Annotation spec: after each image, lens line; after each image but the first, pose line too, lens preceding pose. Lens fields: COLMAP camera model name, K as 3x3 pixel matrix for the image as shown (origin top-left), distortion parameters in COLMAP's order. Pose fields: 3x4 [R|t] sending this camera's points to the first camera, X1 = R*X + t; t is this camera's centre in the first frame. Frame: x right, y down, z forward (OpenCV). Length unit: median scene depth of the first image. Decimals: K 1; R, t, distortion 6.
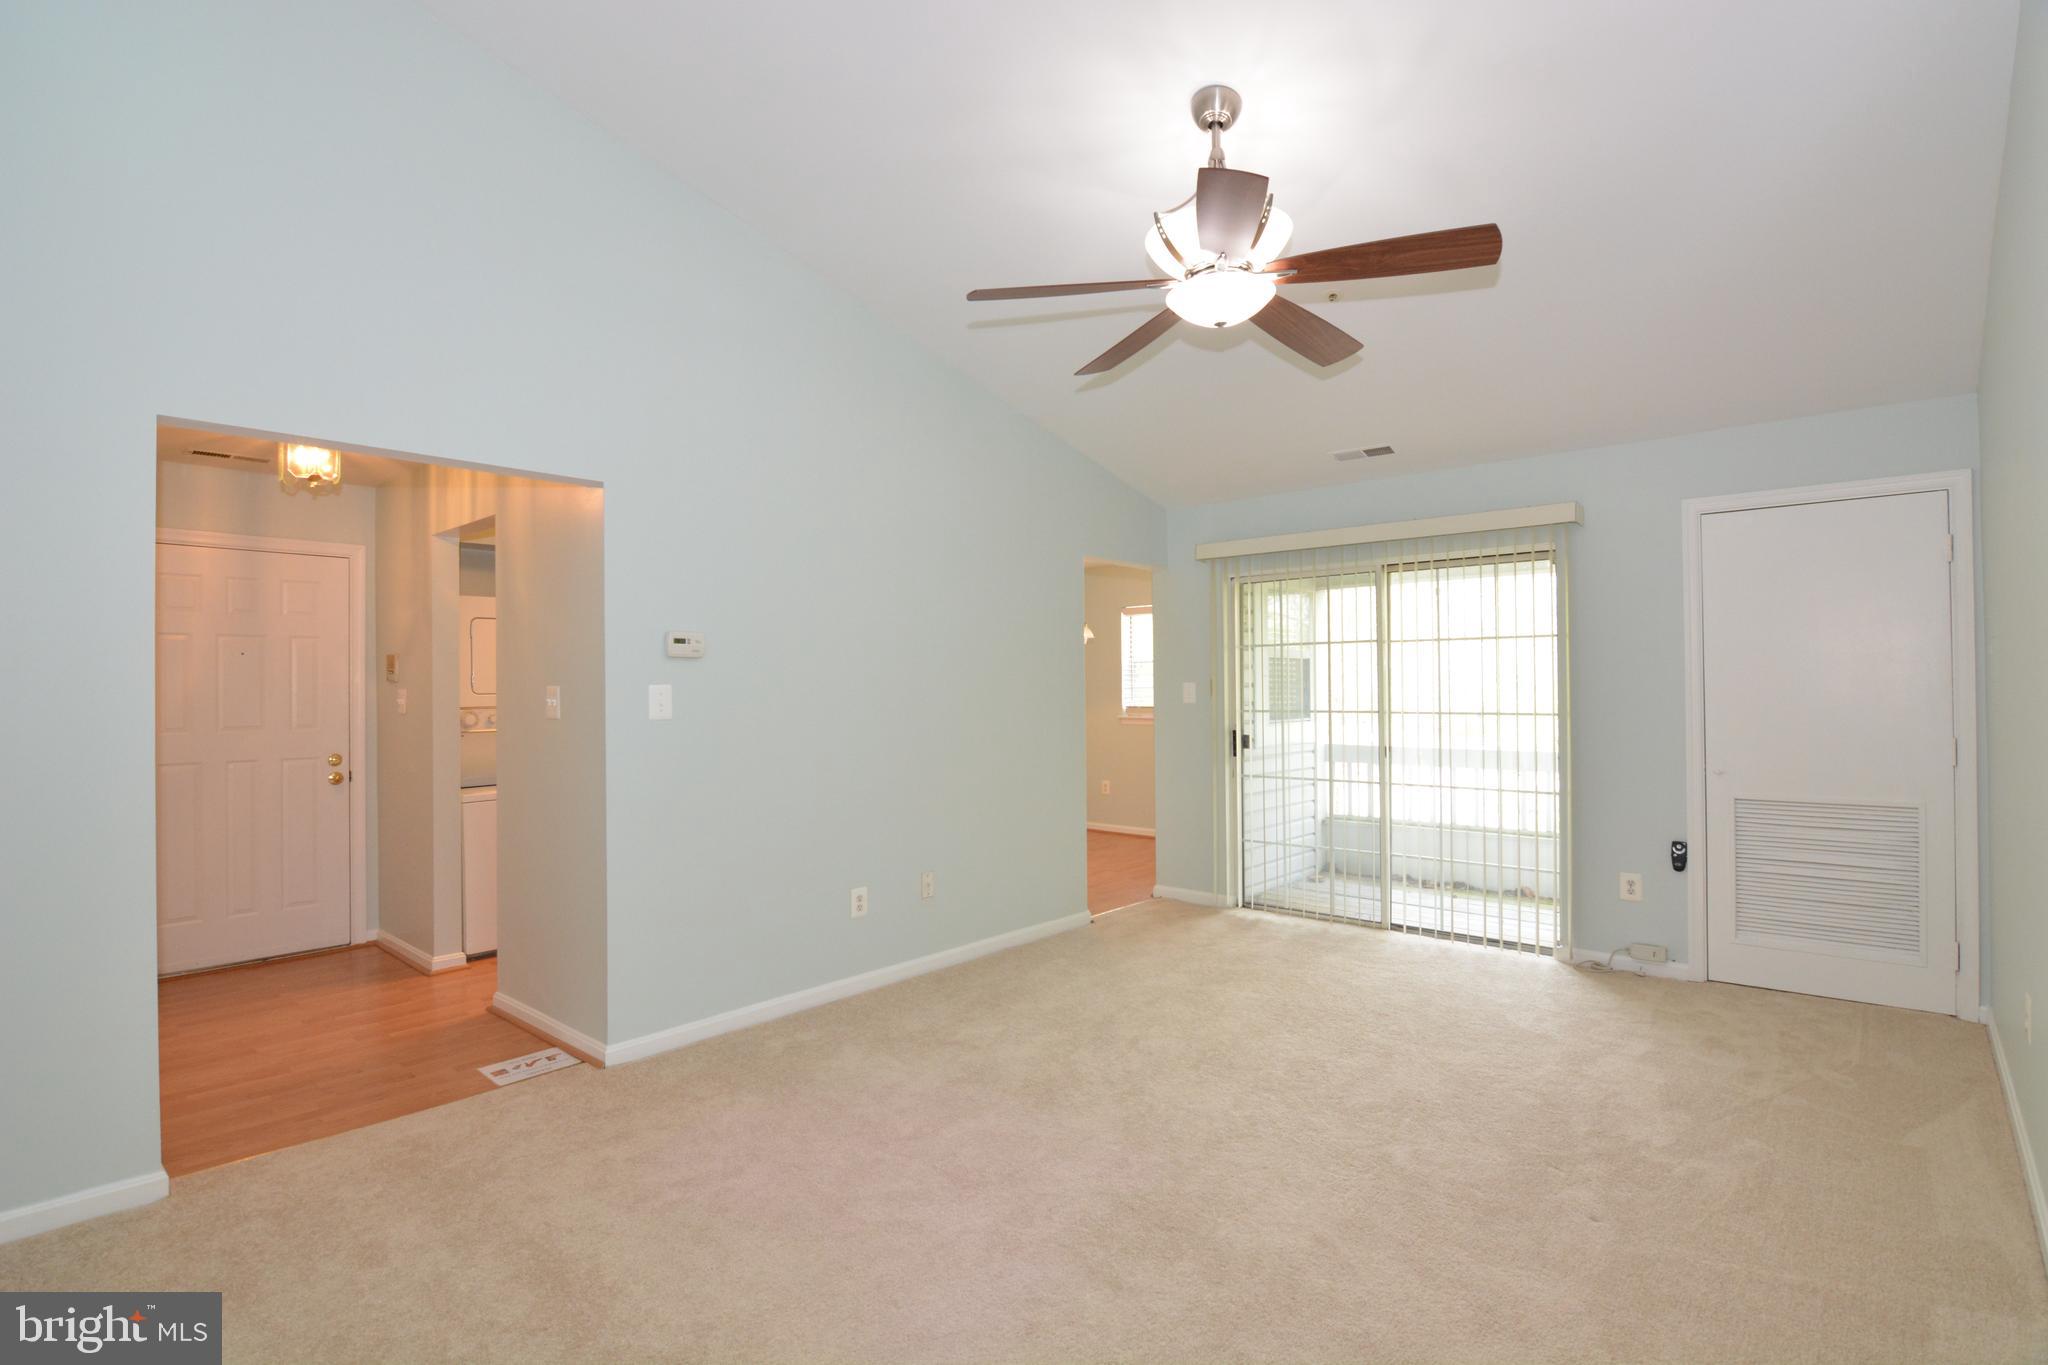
lens RADIAL K [[984.2, 0, 1017.6], [0, 984.2, 679.1], [0, 0, 1]] dist [-0.003126, -0.015012]
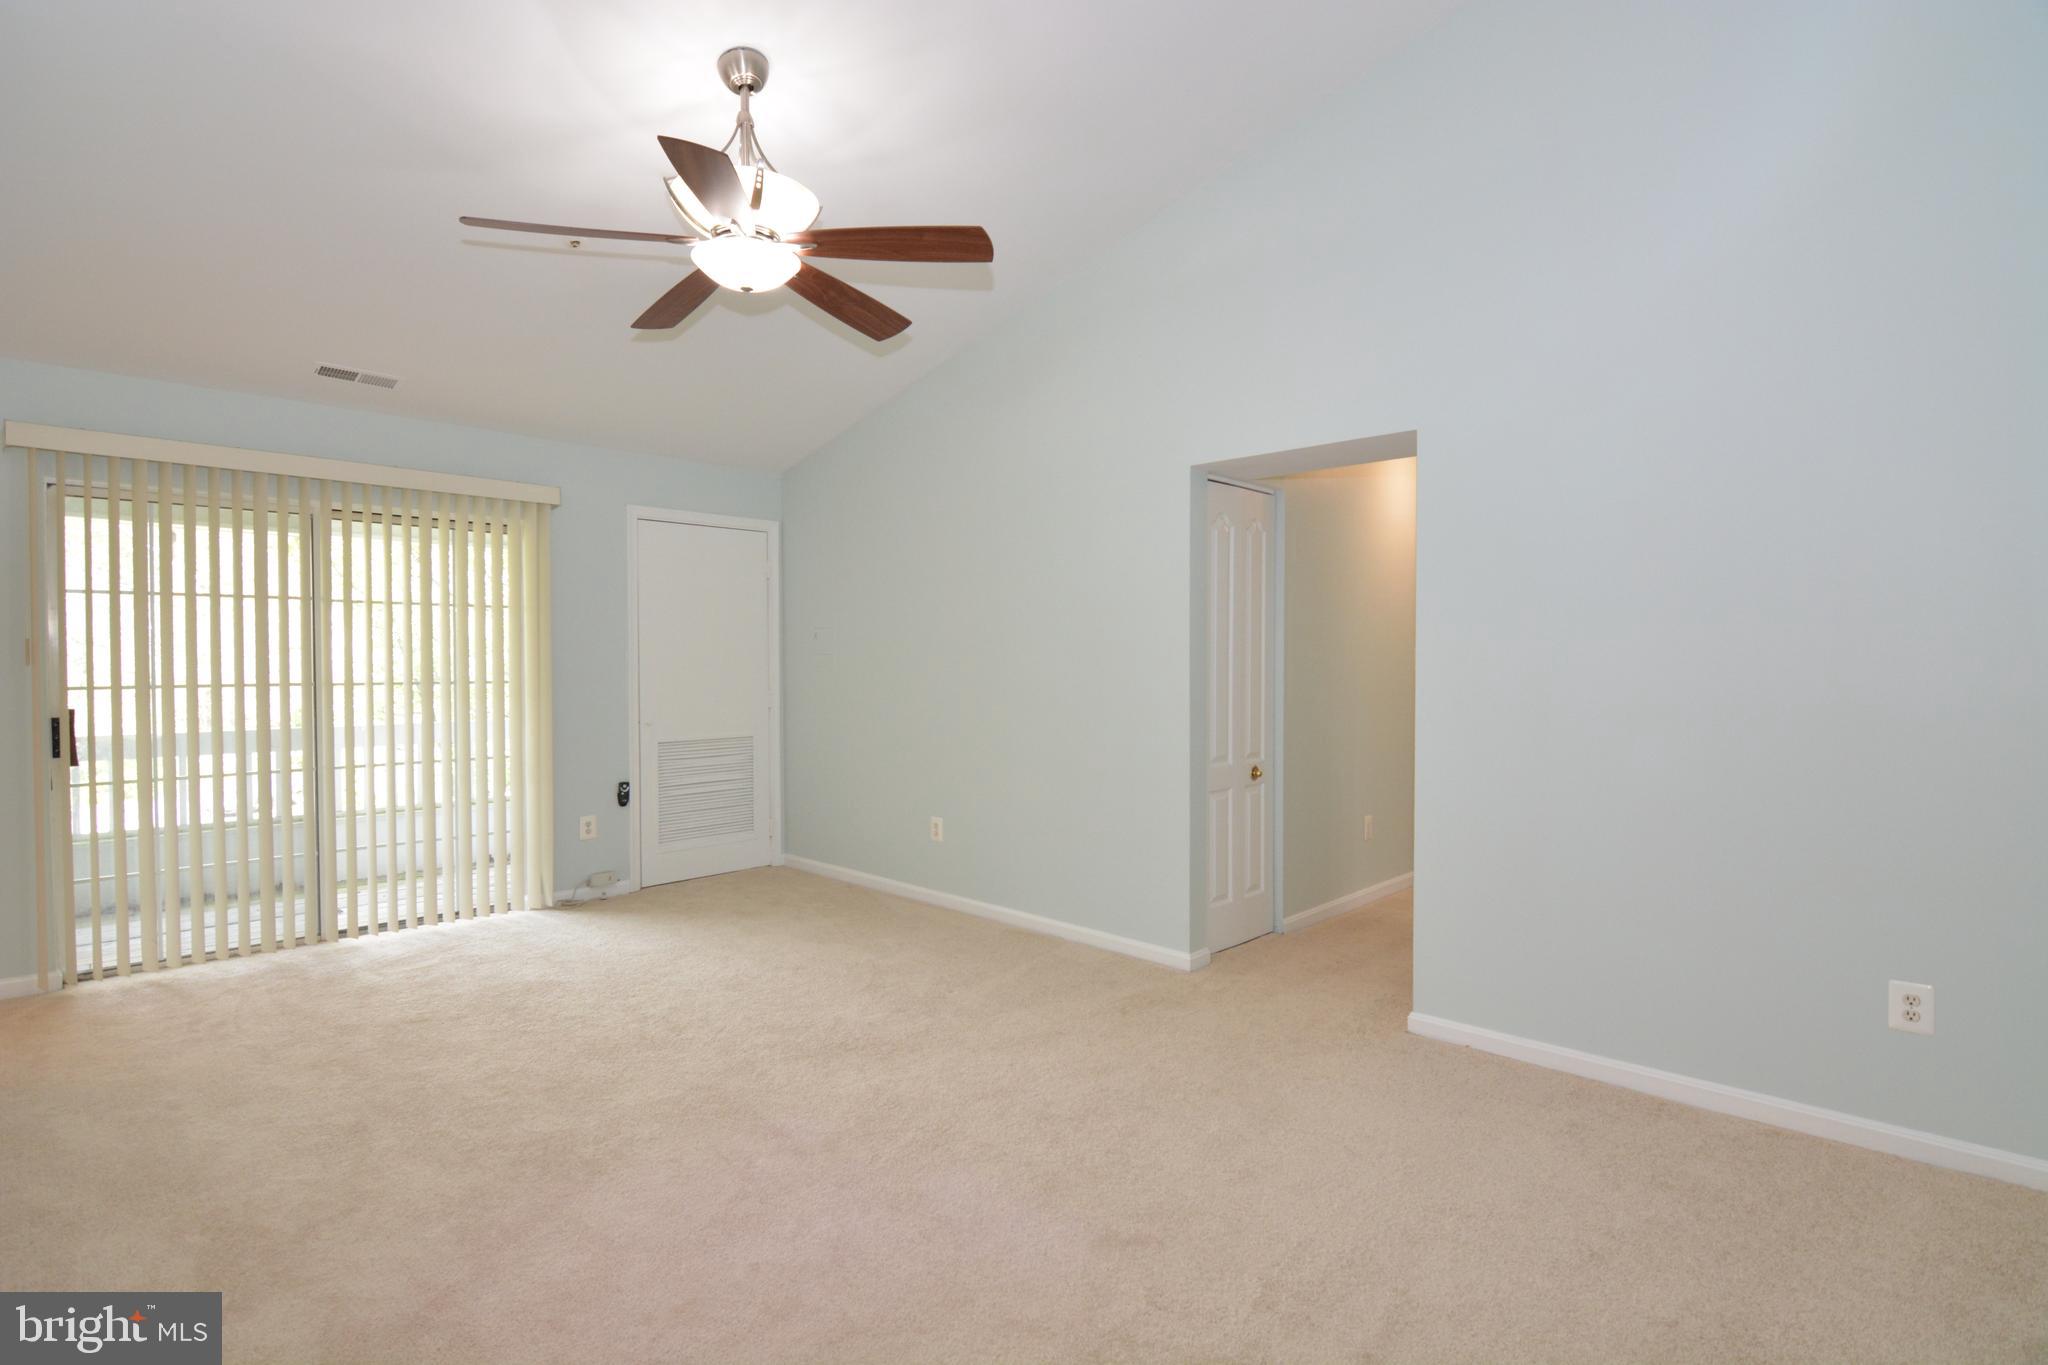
lens RADIAL K [[984.2, 0, 1017.6], [0, 984.2, 679.1], [0, 0, 1]] dist [-0.003126, -0.015012]
pose [[0.038390, -0.013694, 0.999169, -0.541678], [-0.008937, 0.999861, 0.014047, 0.014685], [-0.999223, -0.009468, 0.038262, 0.462378]]
